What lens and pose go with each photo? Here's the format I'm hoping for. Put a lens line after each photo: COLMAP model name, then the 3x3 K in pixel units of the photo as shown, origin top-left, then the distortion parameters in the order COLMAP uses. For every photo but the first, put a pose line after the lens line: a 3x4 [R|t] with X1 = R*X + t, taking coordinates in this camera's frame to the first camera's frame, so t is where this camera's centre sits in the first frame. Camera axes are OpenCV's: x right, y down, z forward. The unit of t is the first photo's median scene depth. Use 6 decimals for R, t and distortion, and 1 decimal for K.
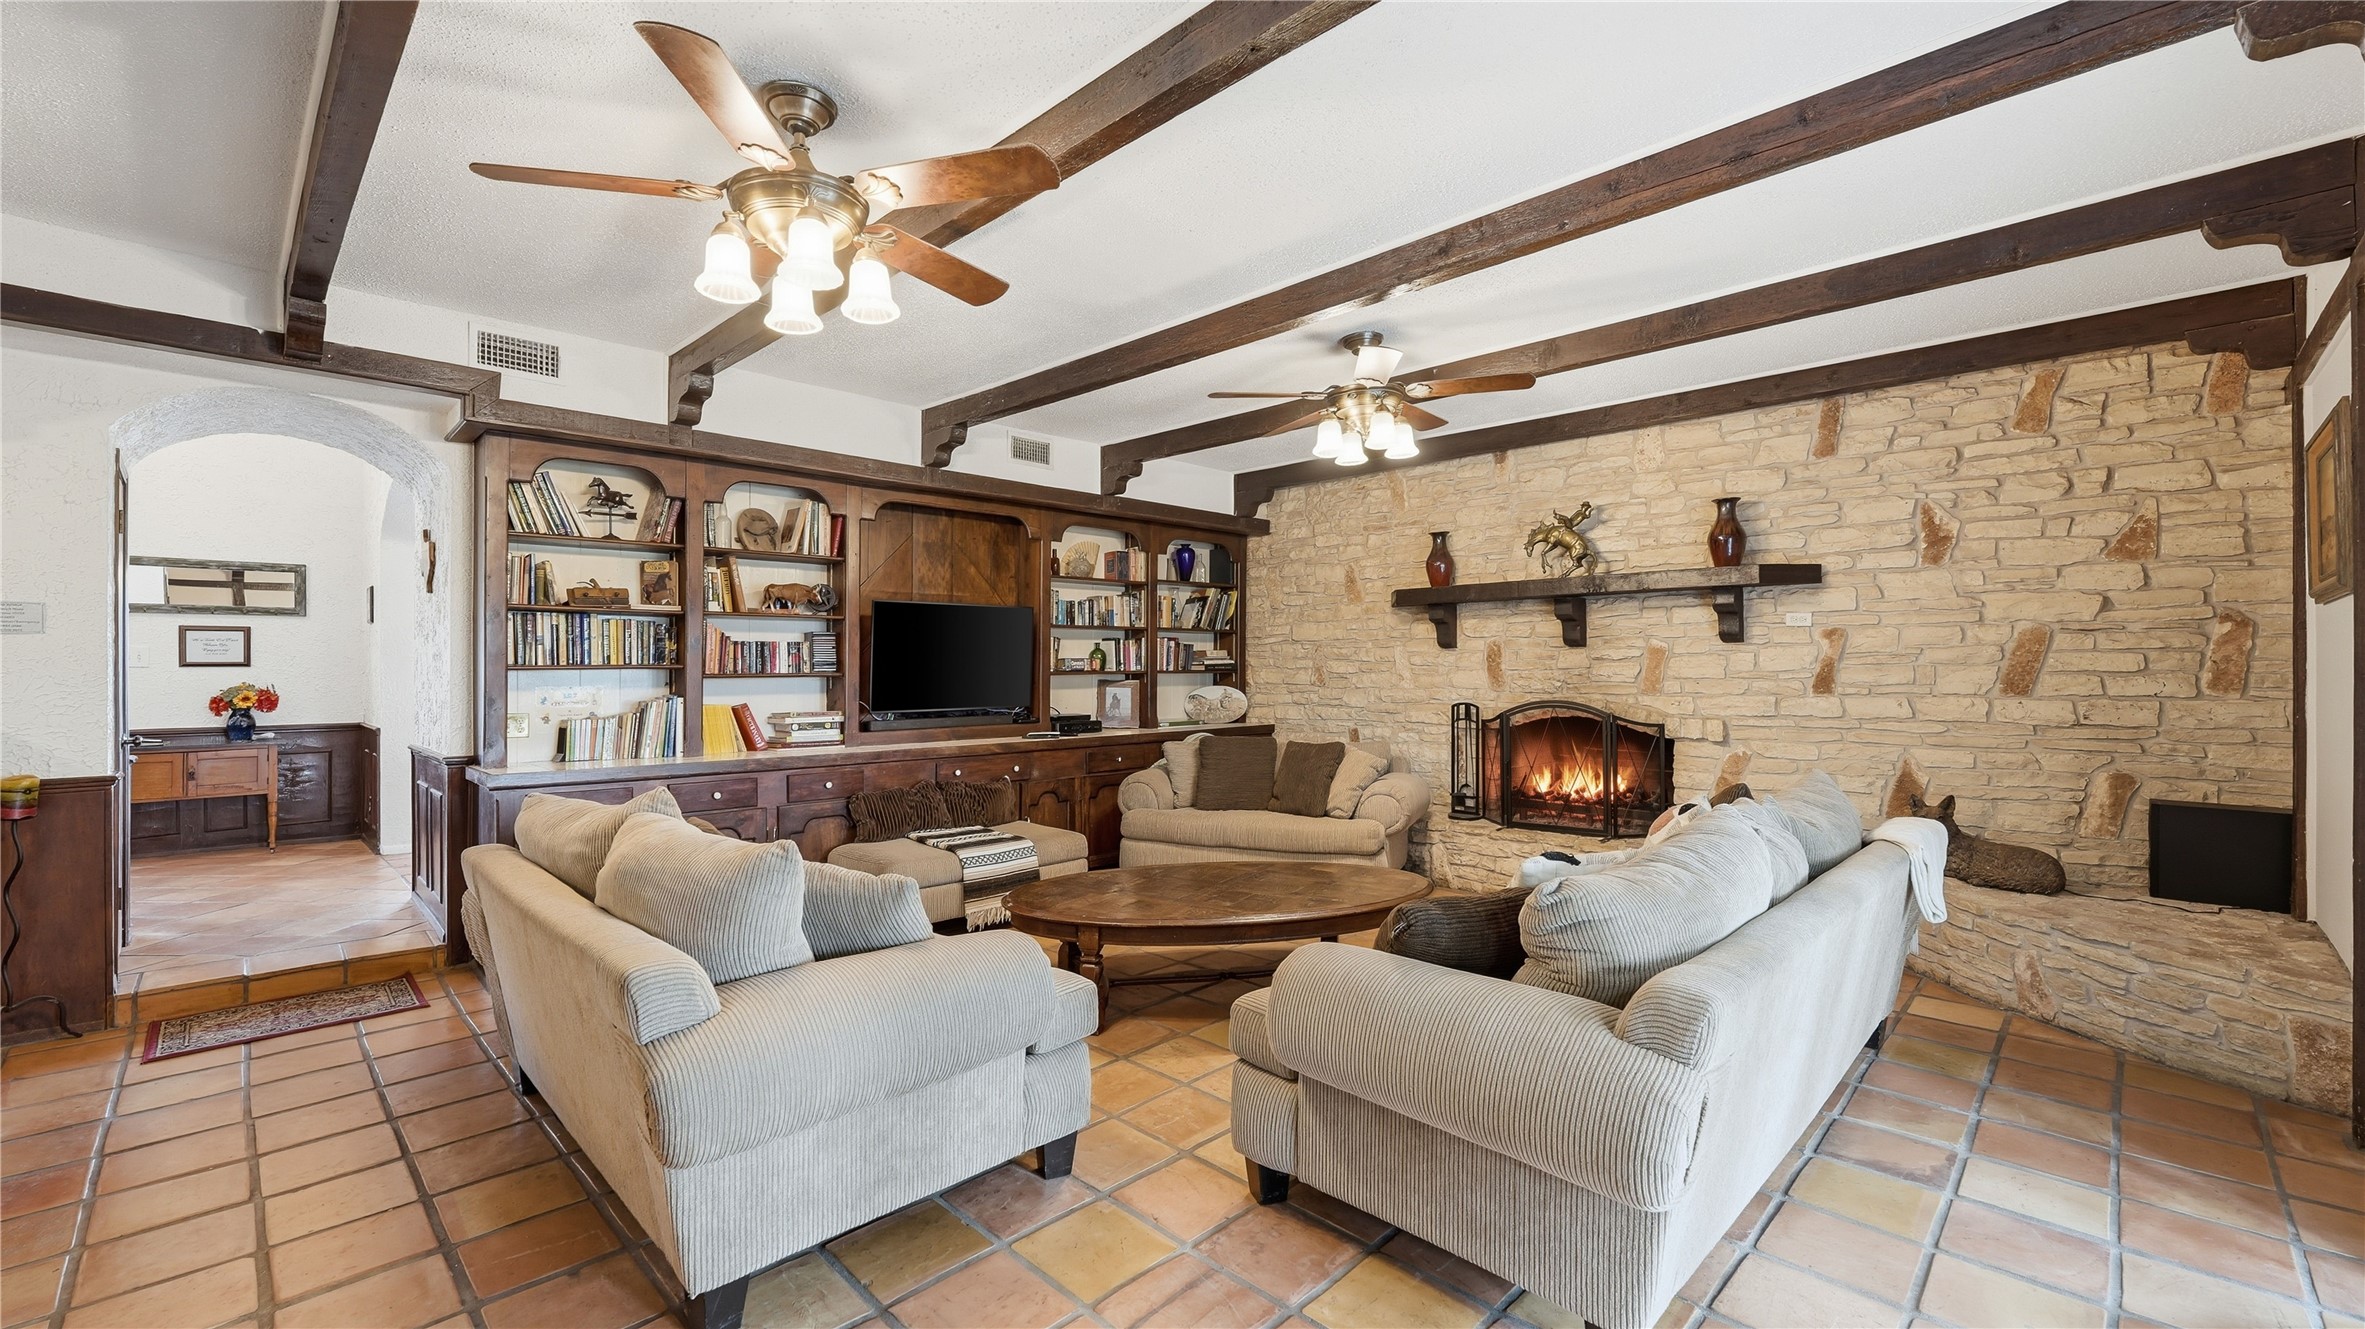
lens RADIAL K [[962.0, 0, 1185.0], [0, 962.0, 658.1], [0, 0, 1]] dist [0.000195, 0.000037]
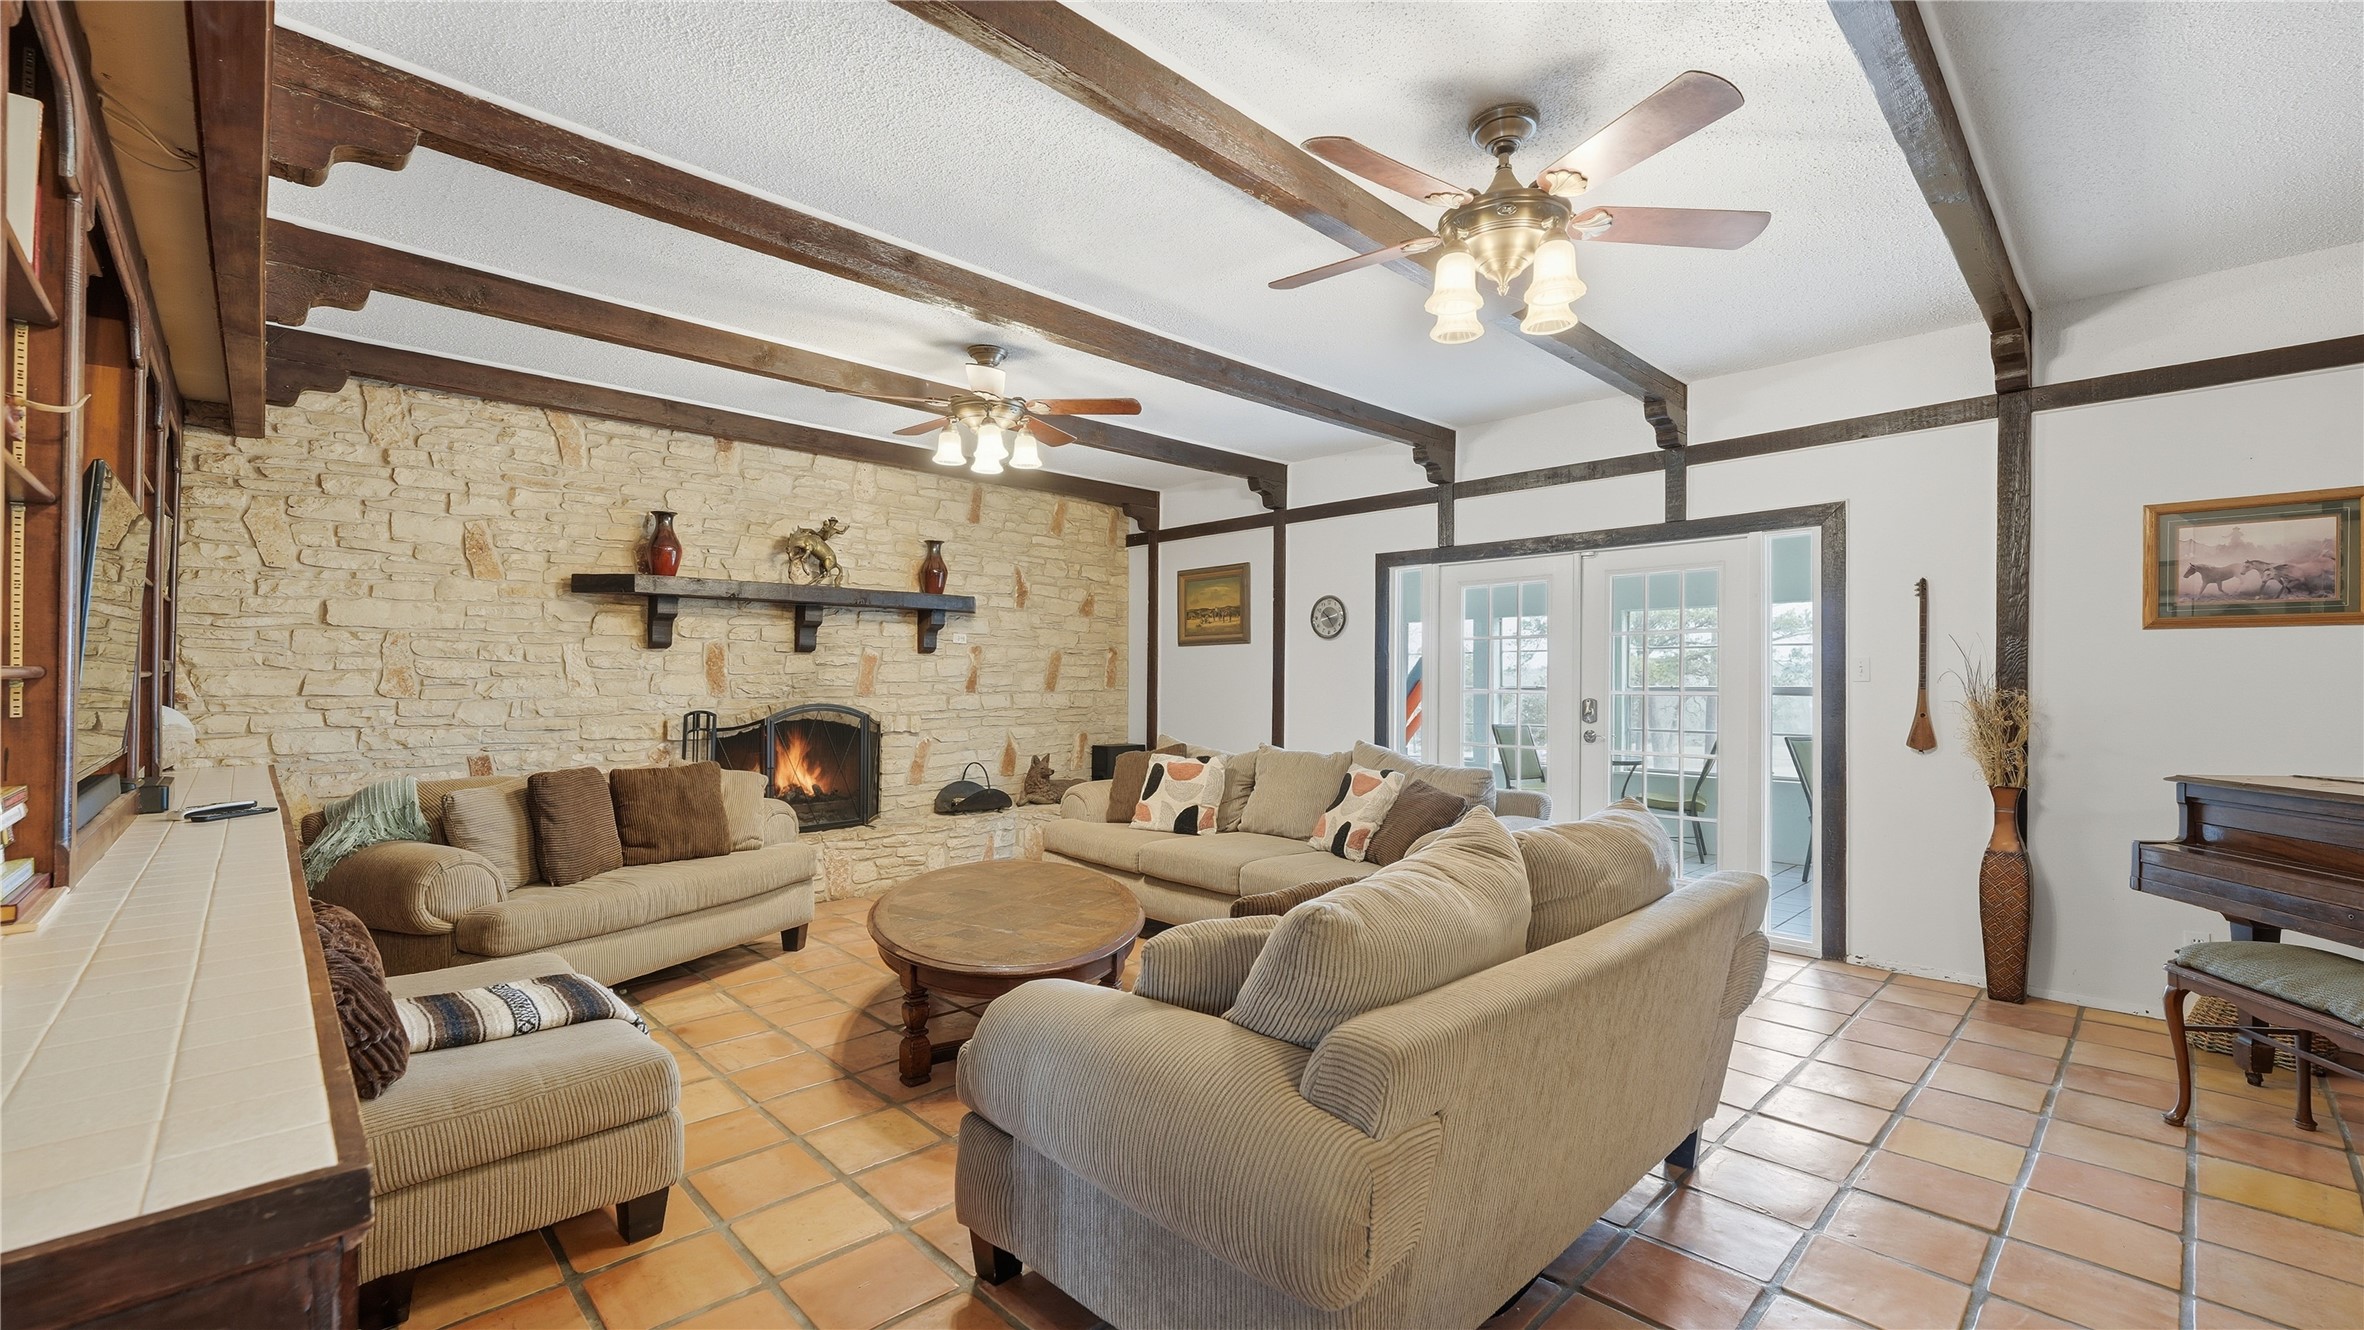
lens RADIAL K [[961.6, 0, 1184.4], [0, 961.6, 678.9], [0, 0, 1]] dist [0.000195, 0.000037]
pose [[0.020717, 0.001534, 0.999784, -0.658362], [-0.012289, 0.999924, -0.001280, 0.013802], [-0.999710, -0.012260, 0.020734, 0.597575]]
